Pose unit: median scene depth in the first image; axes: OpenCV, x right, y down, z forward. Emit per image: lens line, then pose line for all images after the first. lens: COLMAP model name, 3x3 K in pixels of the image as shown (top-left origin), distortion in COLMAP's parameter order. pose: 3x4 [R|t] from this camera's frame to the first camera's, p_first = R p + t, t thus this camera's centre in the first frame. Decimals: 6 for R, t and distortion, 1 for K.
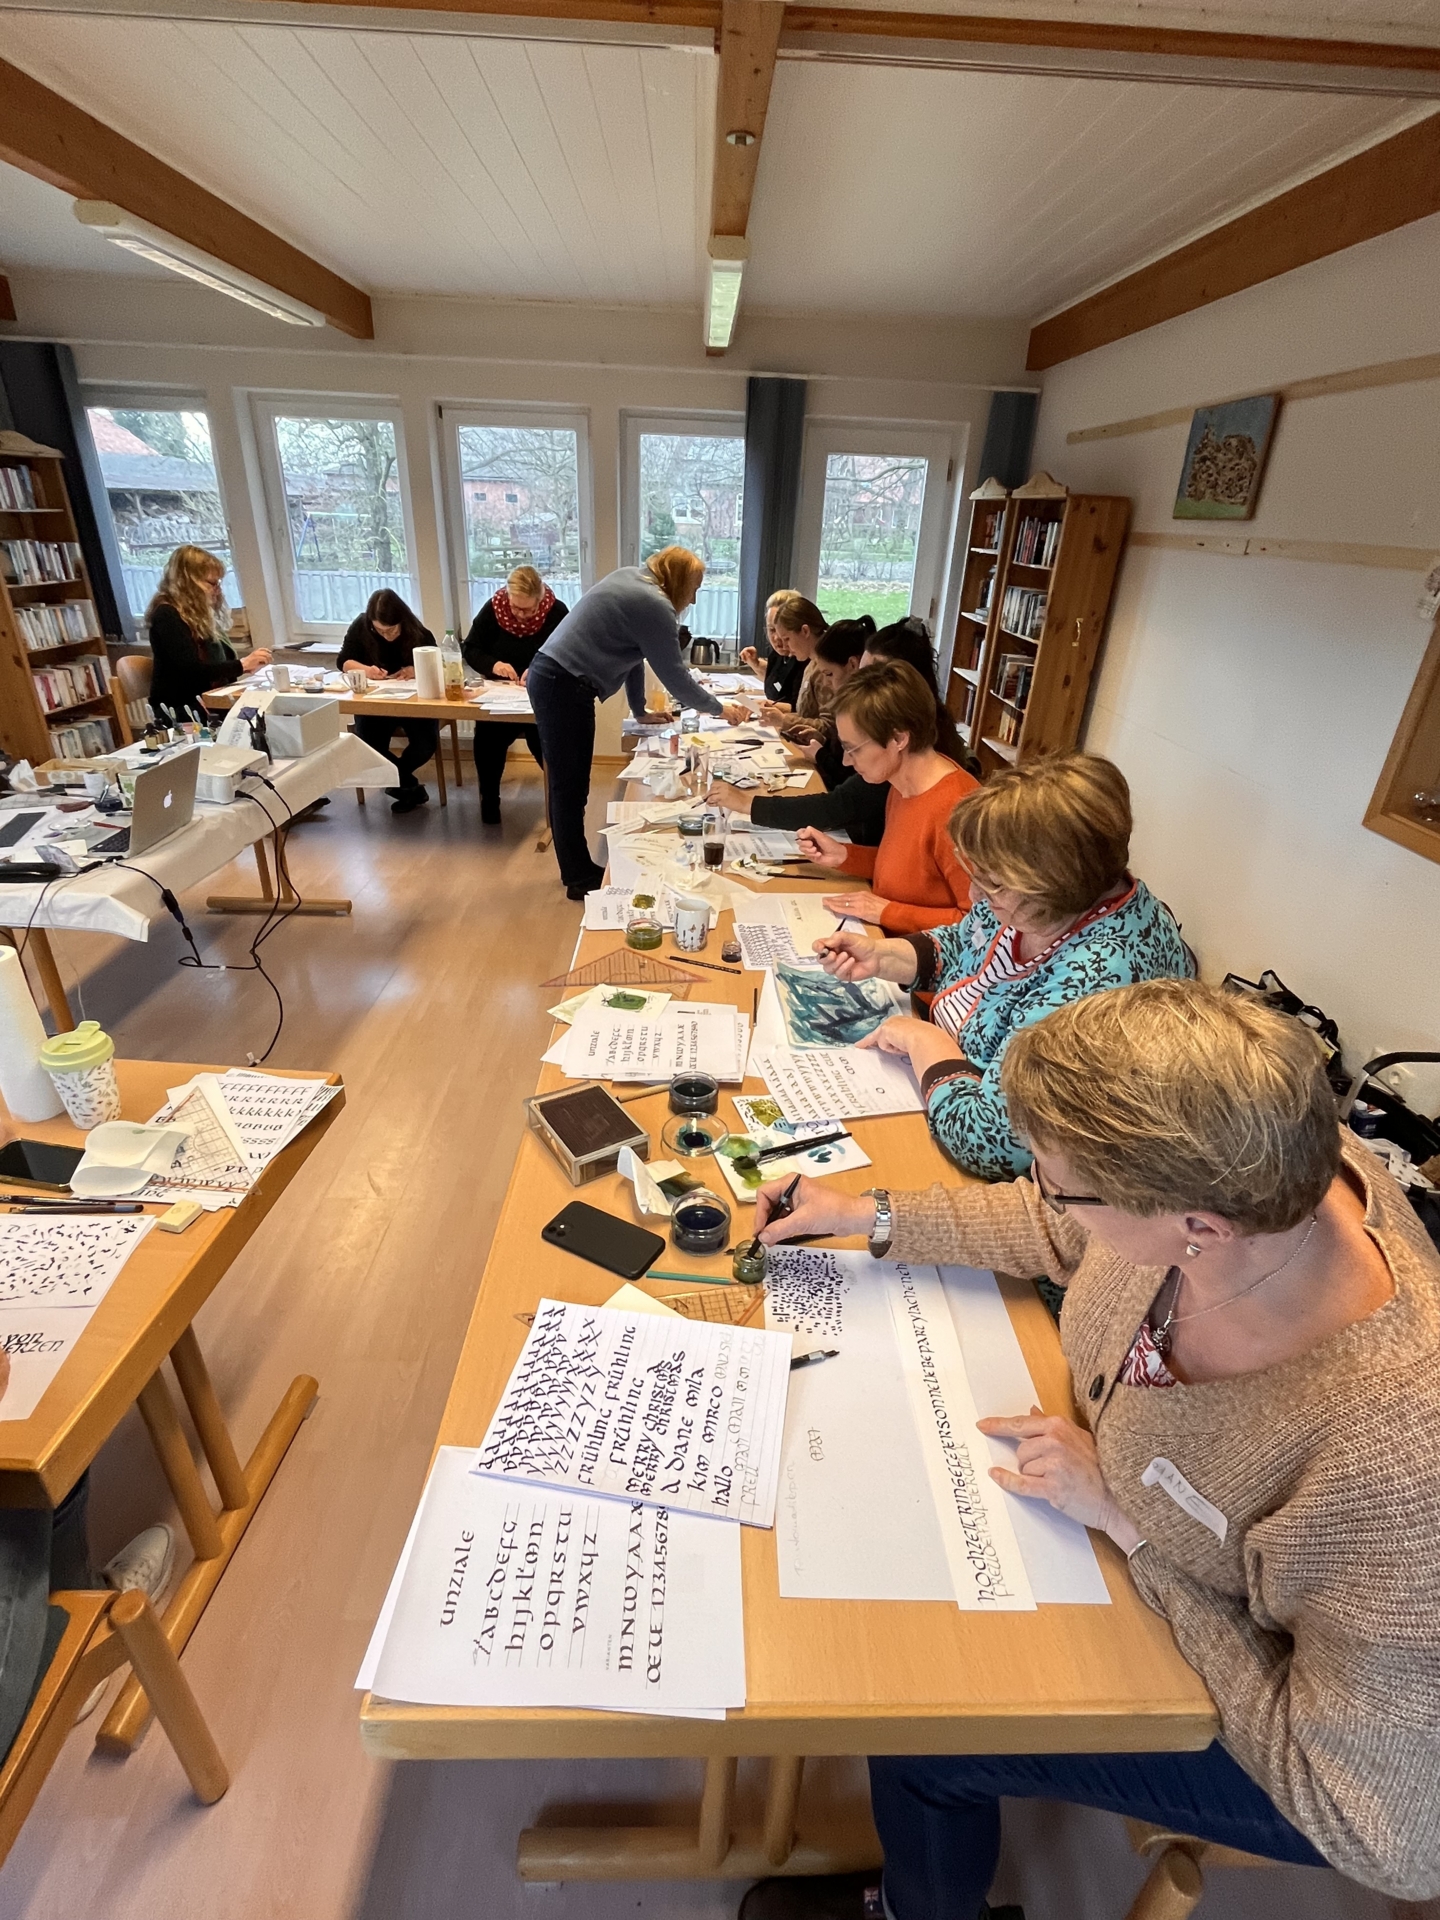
lens RADIAL K [[879.3, 0, 728.0], [0, 879.3, 939.7], [0, 0, 1]] dist [-0.005029, 0.000318]
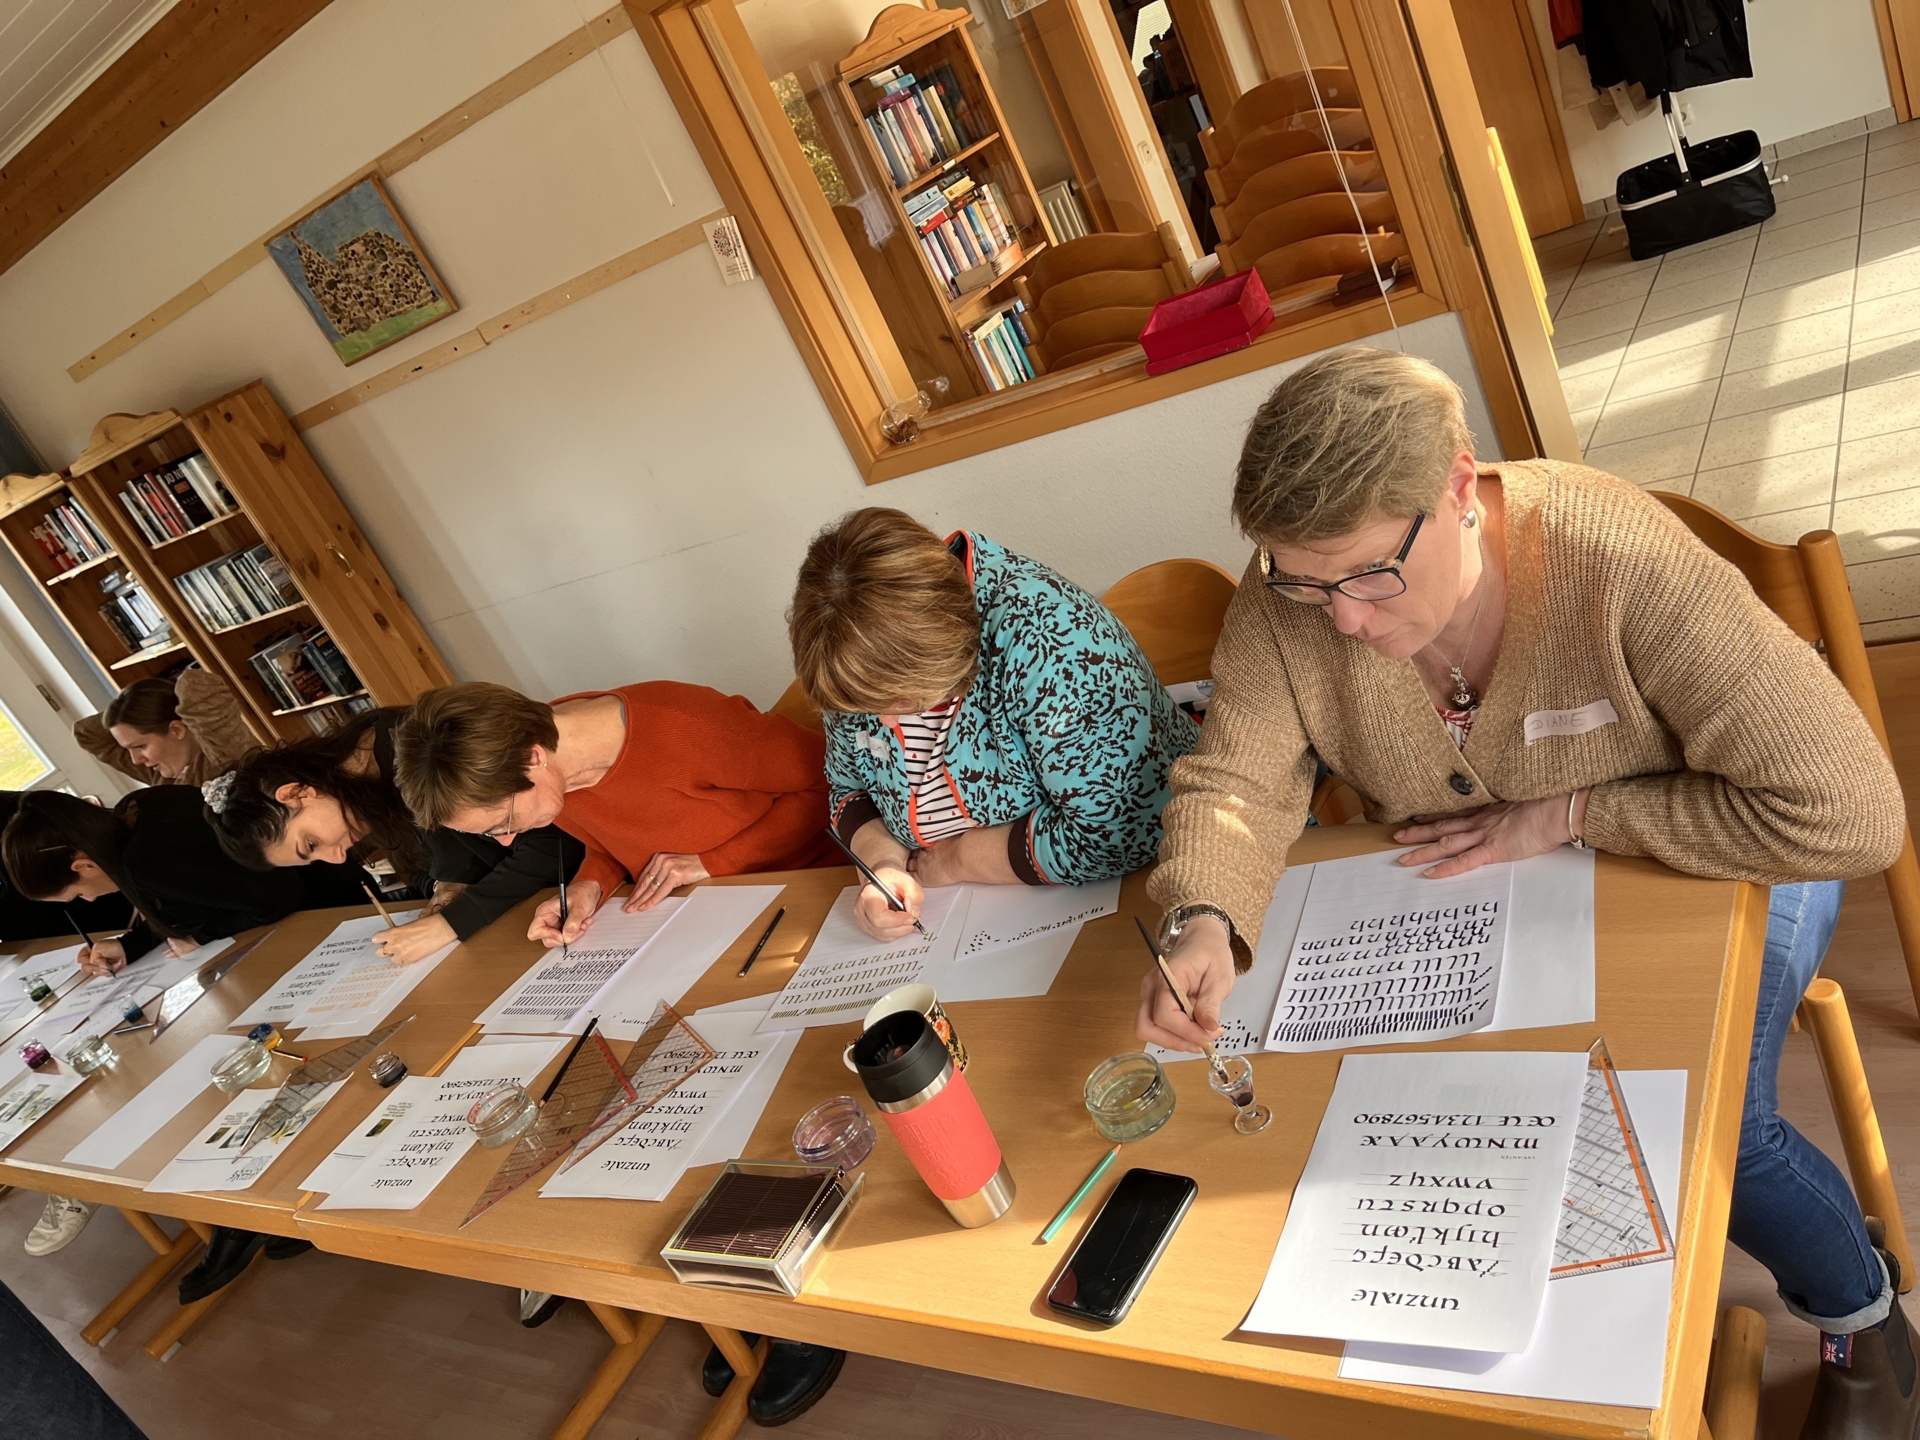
lens RADIAL K [[1416.2, 0, 976.0], [0, 1416.2, 726.2], [0, 0, 1]] dist [0.031664, 0.002522]
pose [[0.436699, -0.593823, 0.675772, -0.198024], [0.740823, 0.663546, 0.104344, -0.011749], [-0.510368, 0.455061, 0.729688, -0.001849]]
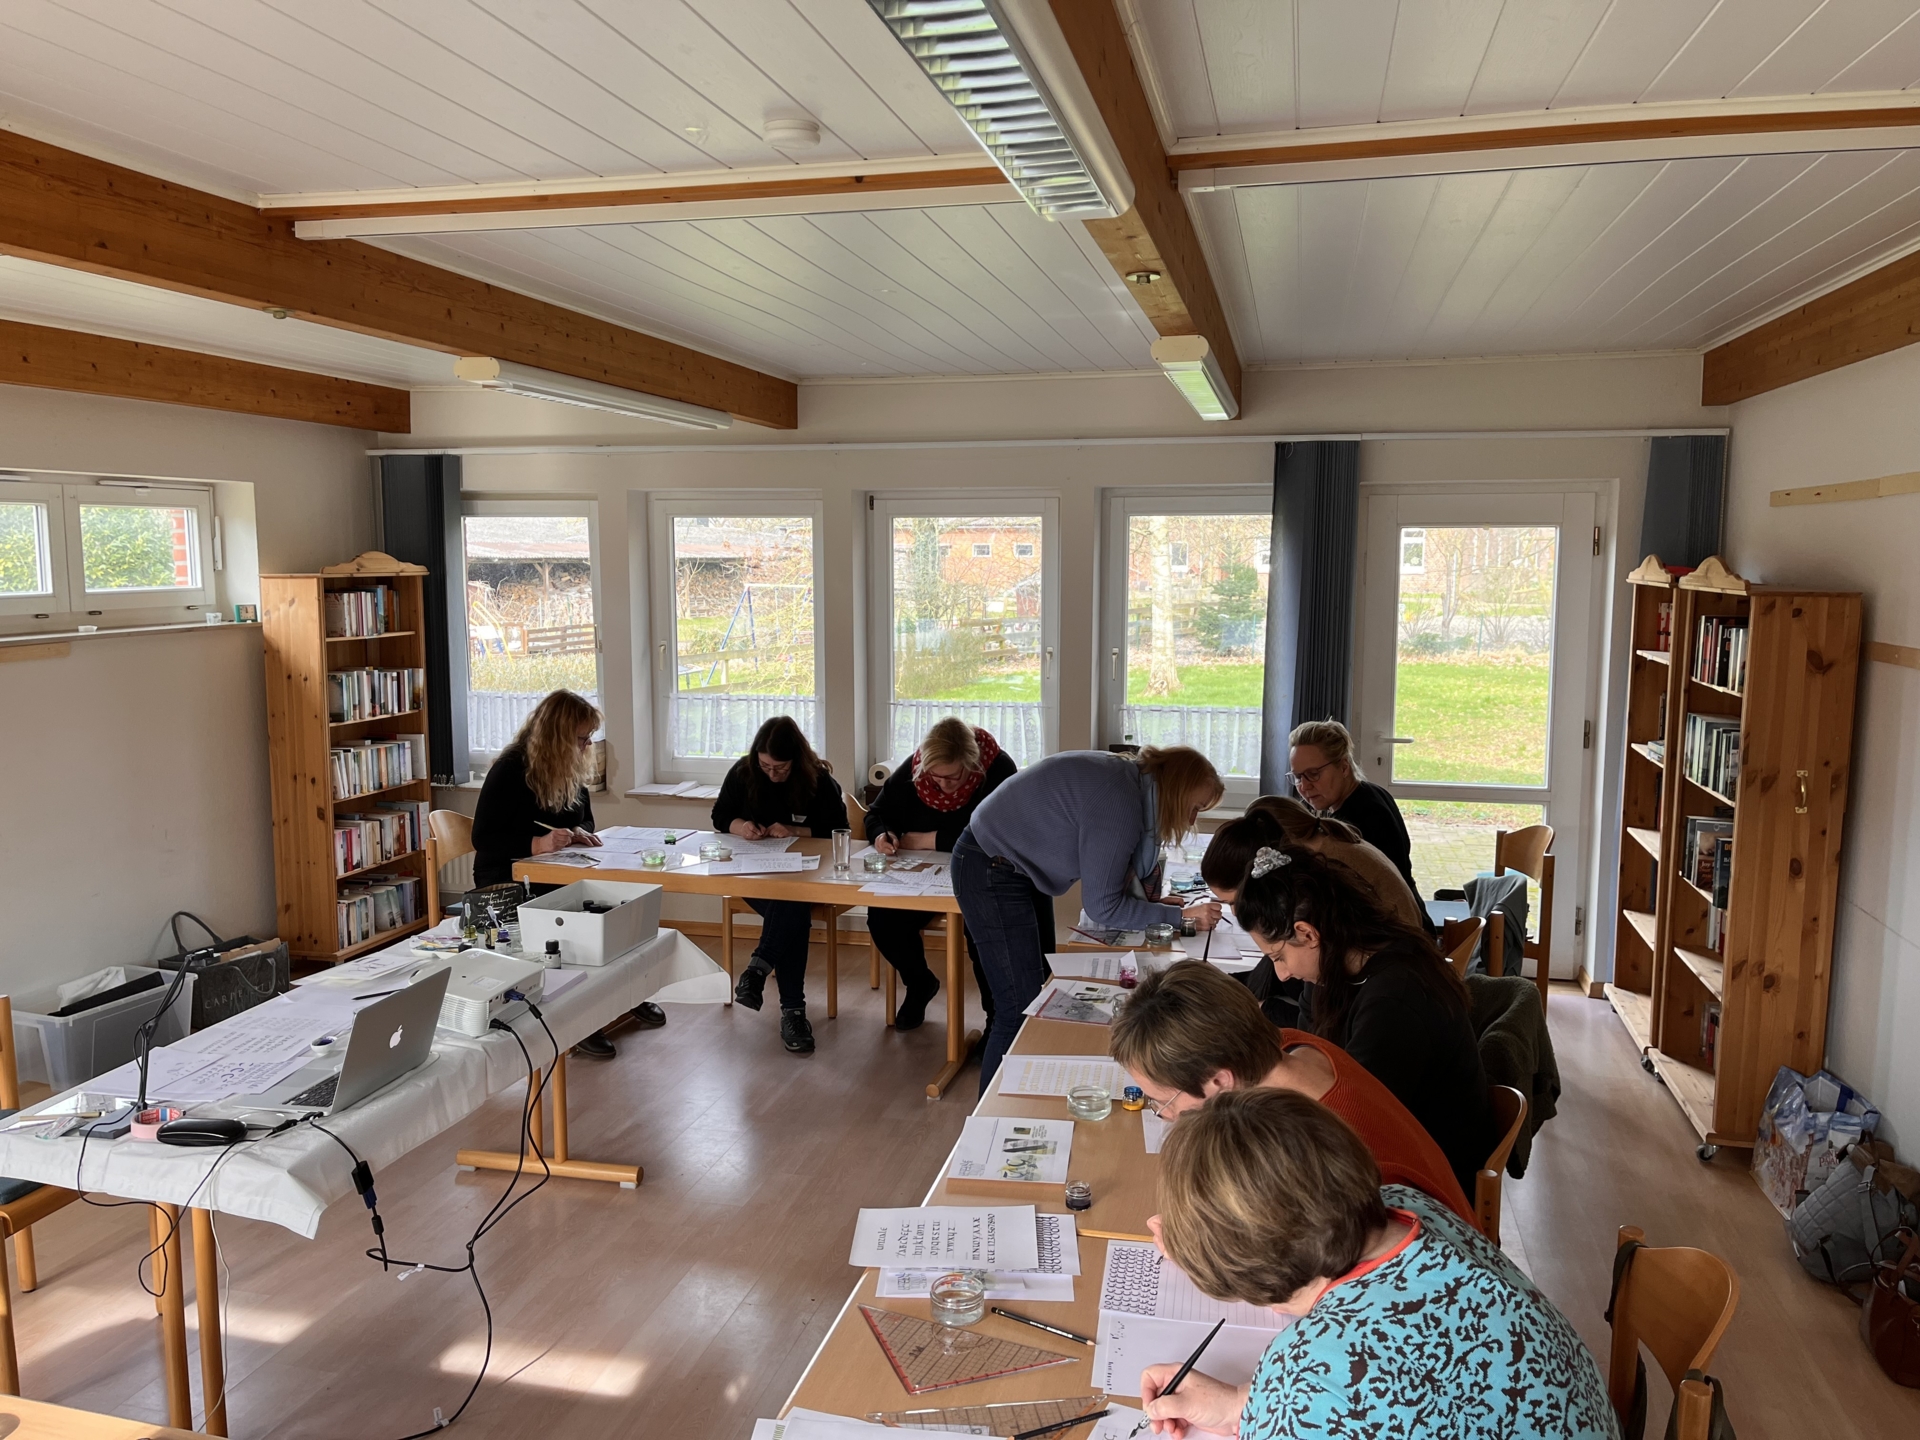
lens RADIAL K [[1416.2, 0, 973.9], [0, 1416.2, 721.1], [0, 0, 1]] dist [0.031664, 0.002522]
pose [[0.967151, -0.006740, -0.254114, 0.087016], [-0.078442, 0.942952, -0.323557, -0.026655], [0.241798, 0.332862, 0.911448, -0.058579]]
